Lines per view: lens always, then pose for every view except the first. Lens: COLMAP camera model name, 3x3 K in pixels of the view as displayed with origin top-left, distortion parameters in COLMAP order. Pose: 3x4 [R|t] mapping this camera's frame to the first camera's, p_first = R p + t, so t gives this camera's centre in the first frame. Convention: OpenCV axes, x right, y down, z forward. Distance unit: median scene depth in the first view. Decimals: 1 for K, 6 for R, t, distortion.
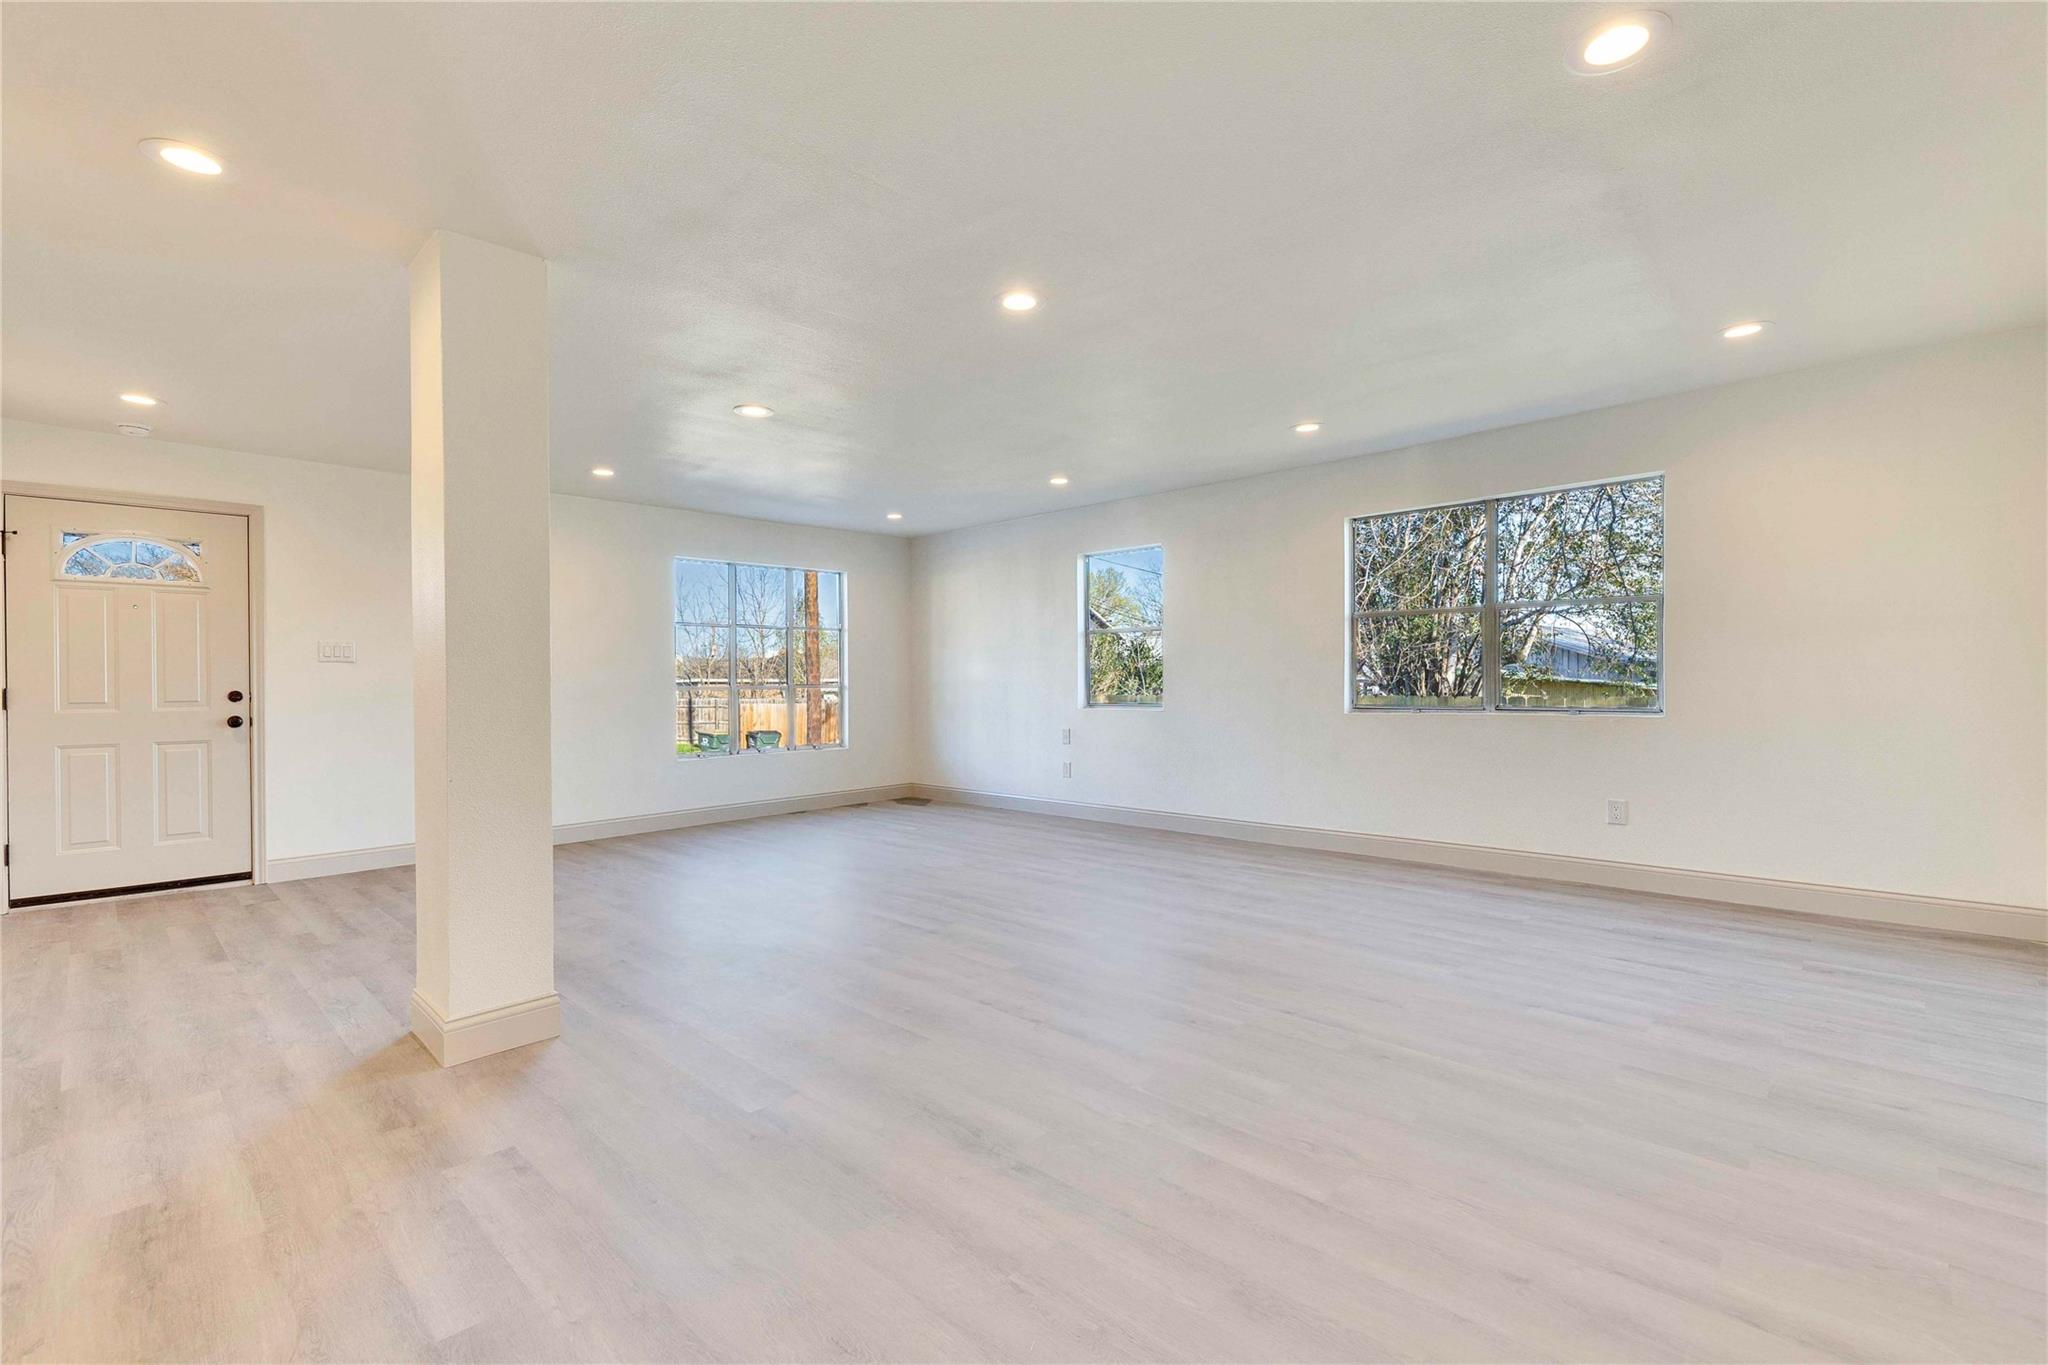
lens RADIAL K [[912.3, 0, 1020.5], [0, 912.3, 678.6], [0, 0, 1]] dist [-0.005429, -0.000348]
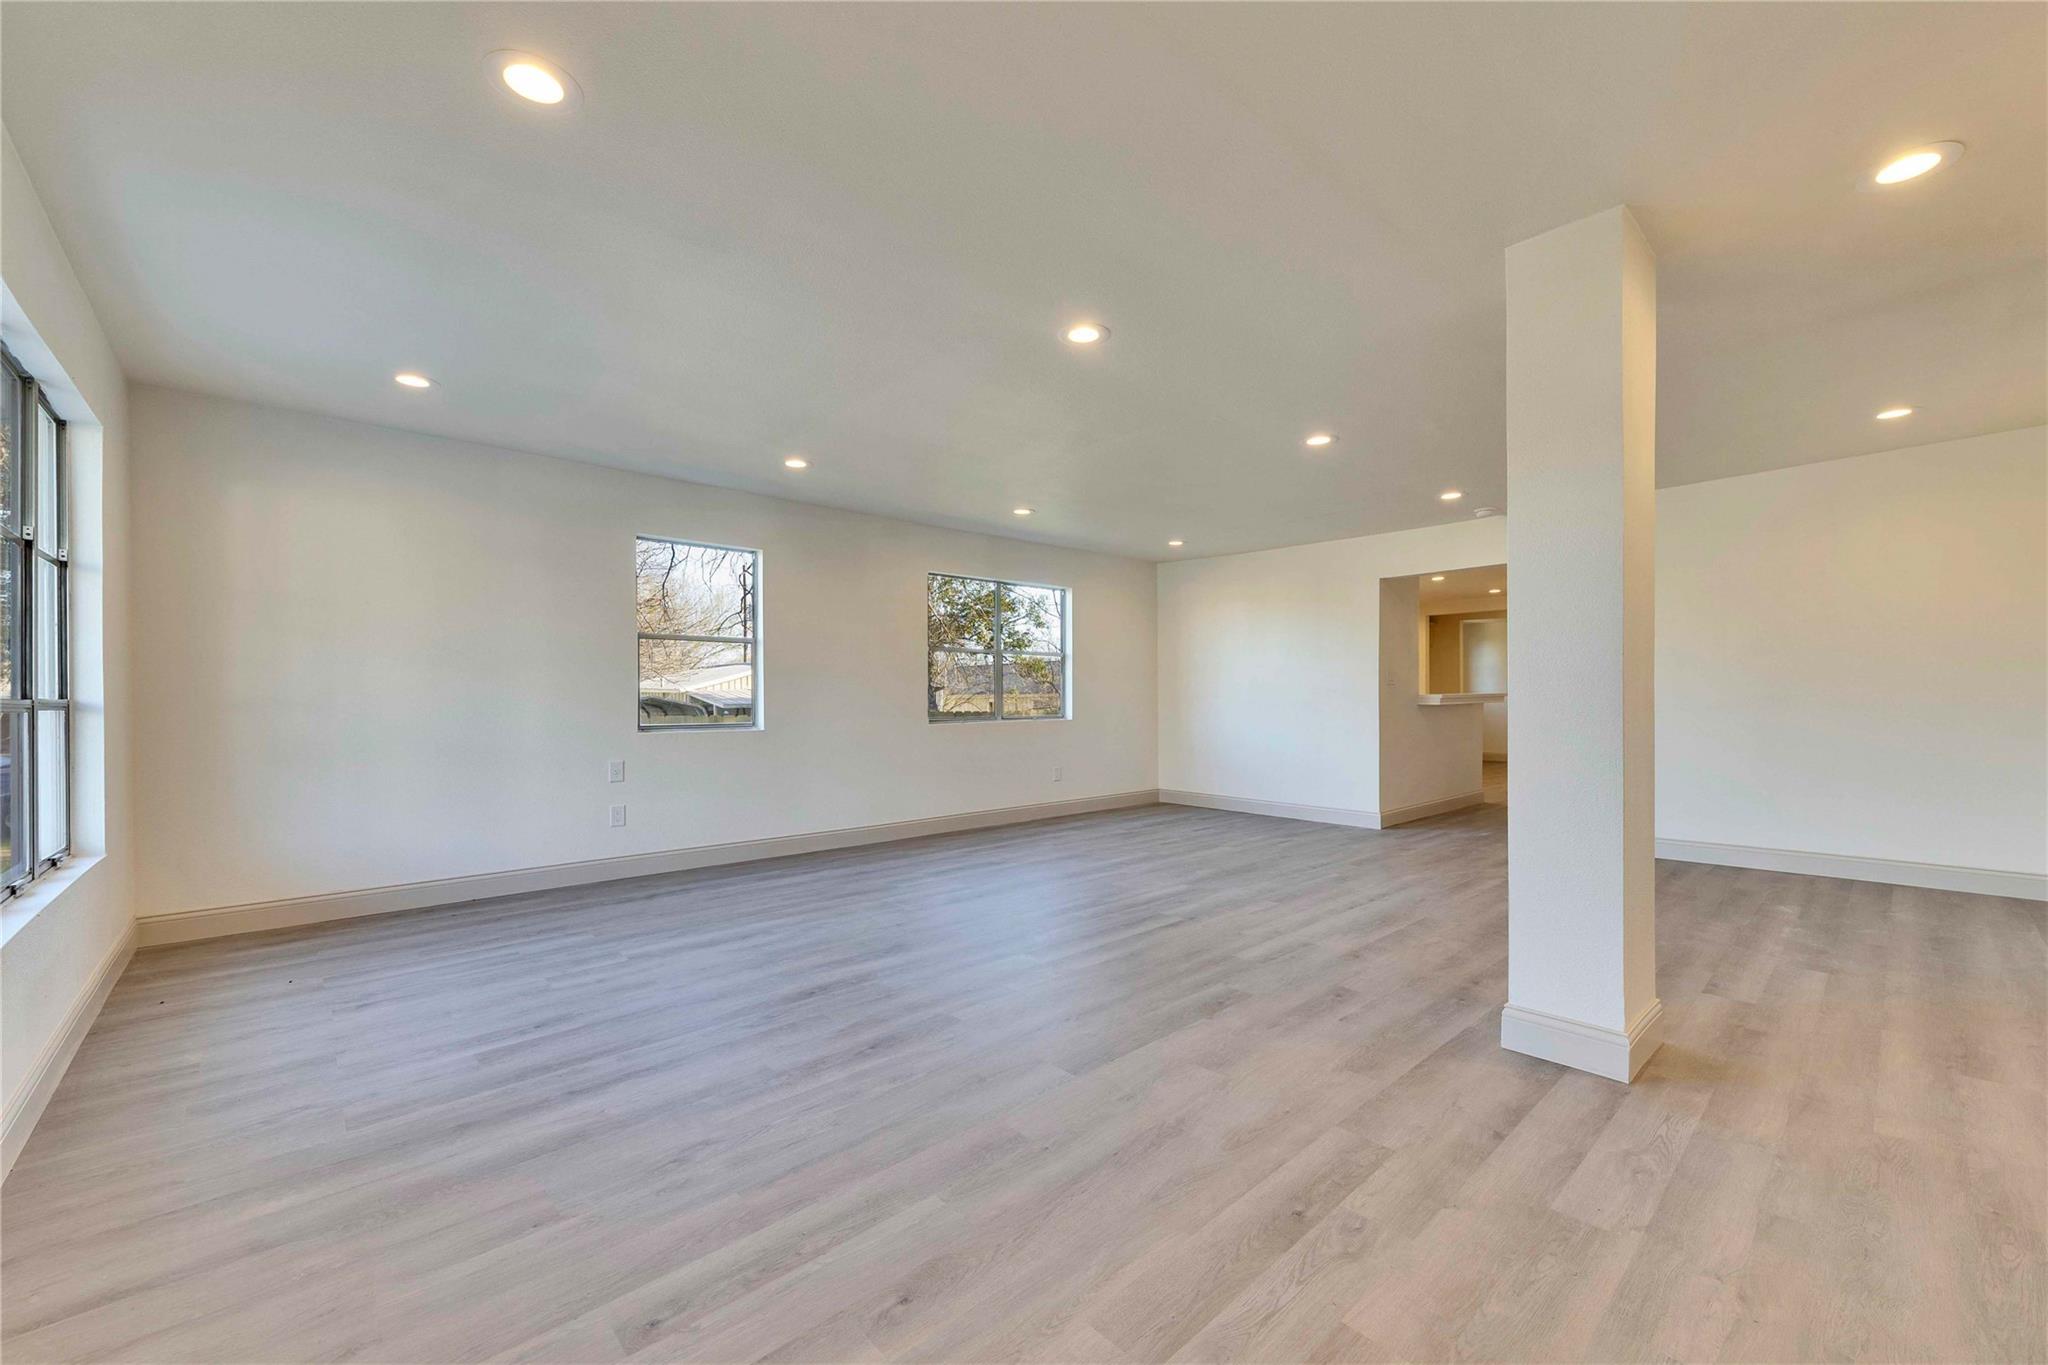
lens RADIAL K [[827.9, 0, 1025.0], [0, 827.9, 696.4], [0, 0, 1]] dist [0.000248, -0.001045]
pose [[0.048254, 0.010499, 0.998780, -1.570795], [0.002981, 0.999939, -0.010655, 0.023683], [-0.998831, 0.003491, 0.048219, 1.617884]]
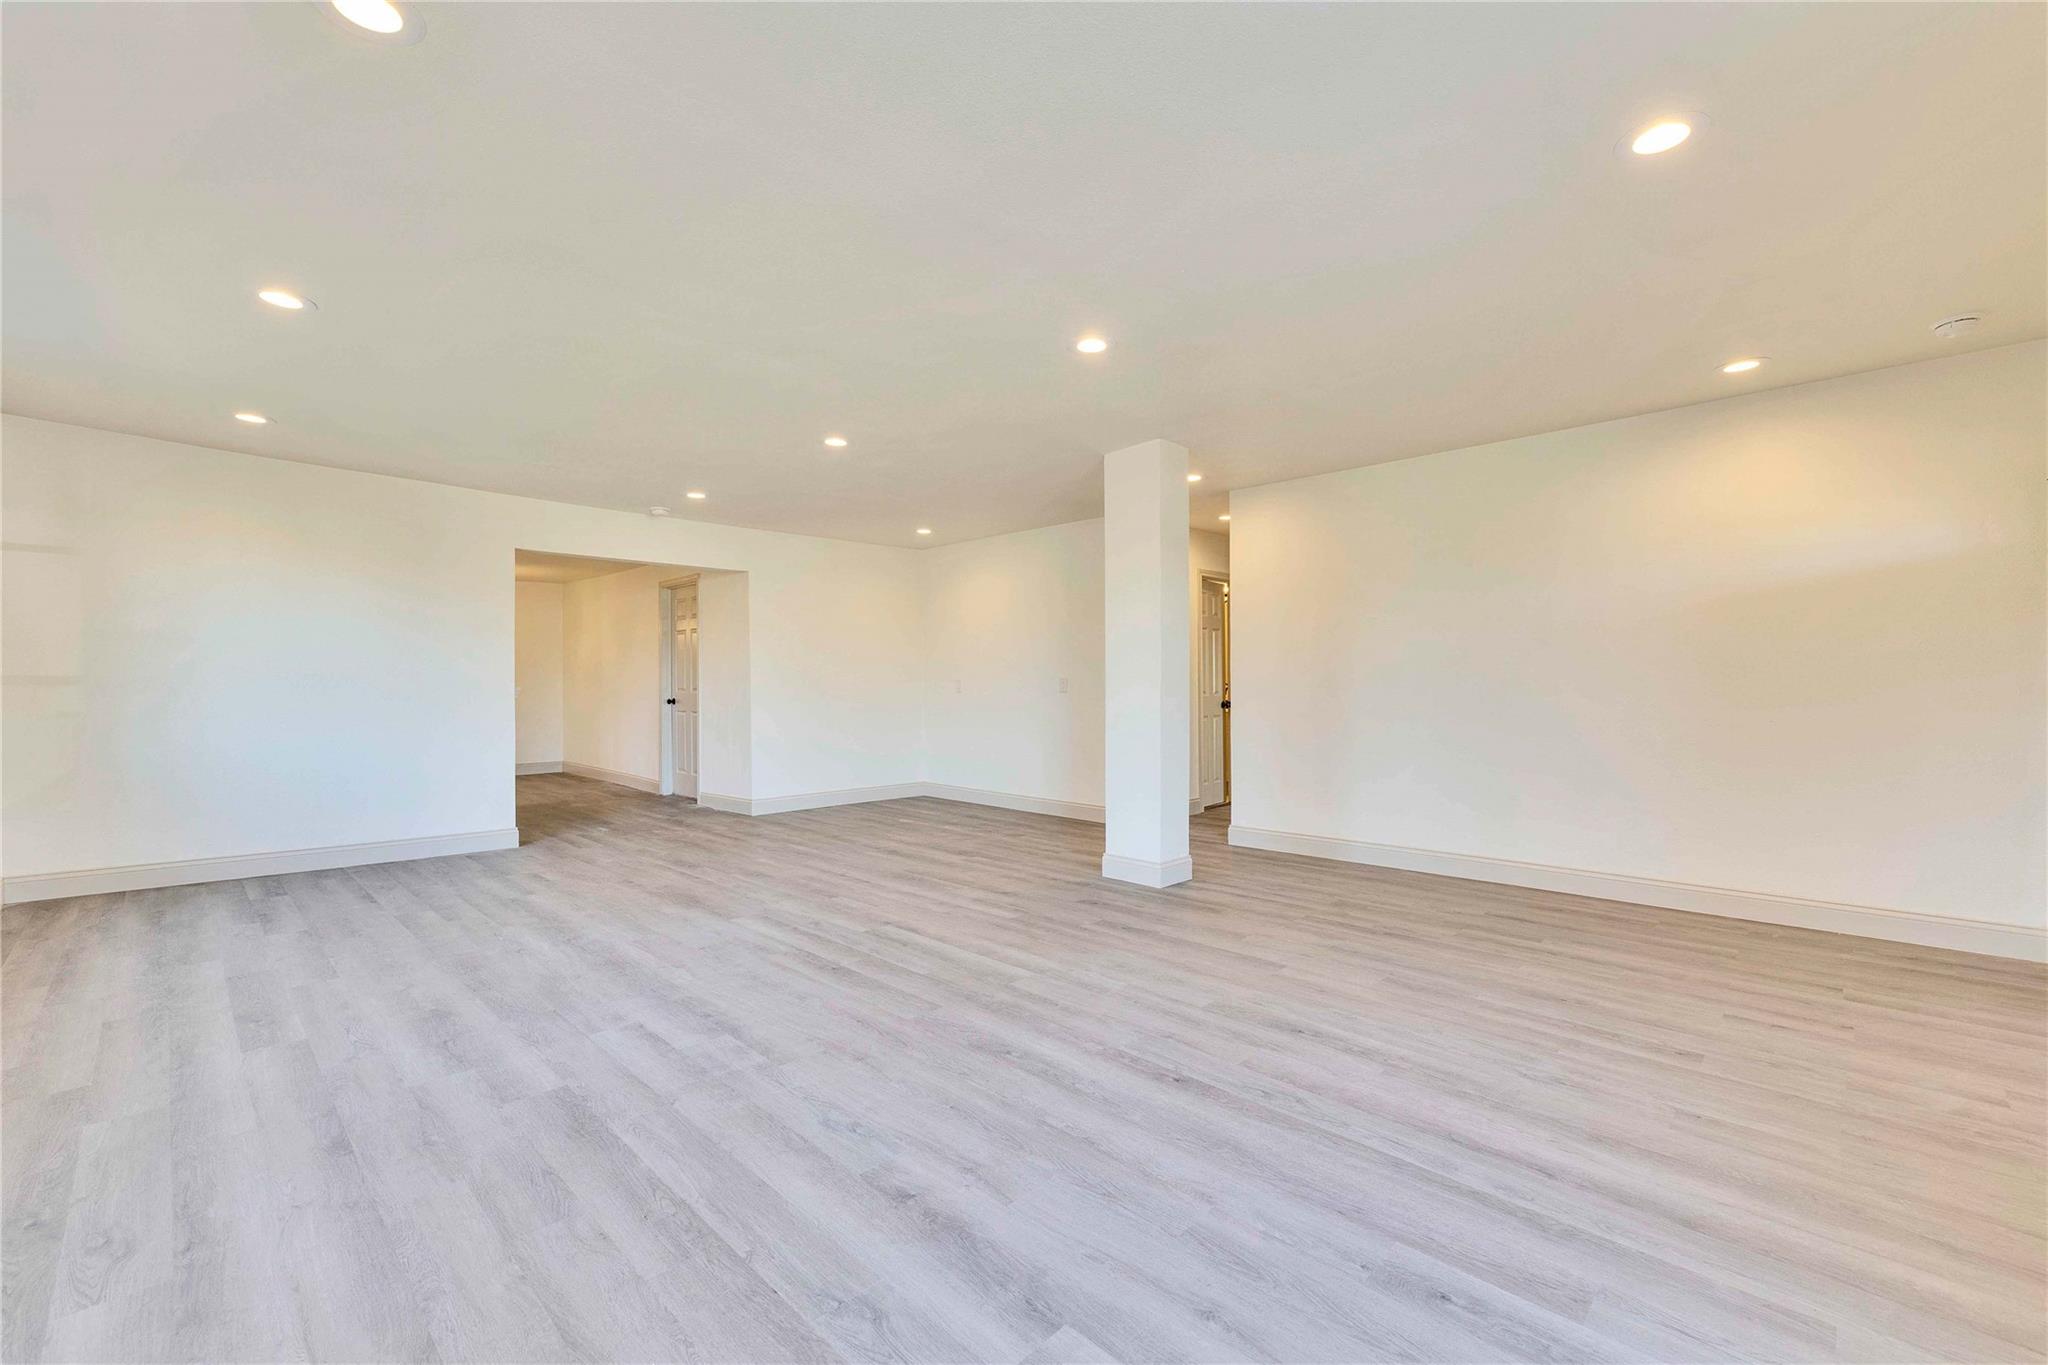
lens RADIAL K [[827.9, 0, 1029.2], [0, 827.9, 685.7], [0, 0, 1]] dist [0.000248, -0.001045]
pose [[-0.999954, 0.008545, -0.004337, -0.366032], [0.008544, 0.999963, 0.000371, 0.002217], [0.004340, 0.000334, -0.999991, 2.762151]]
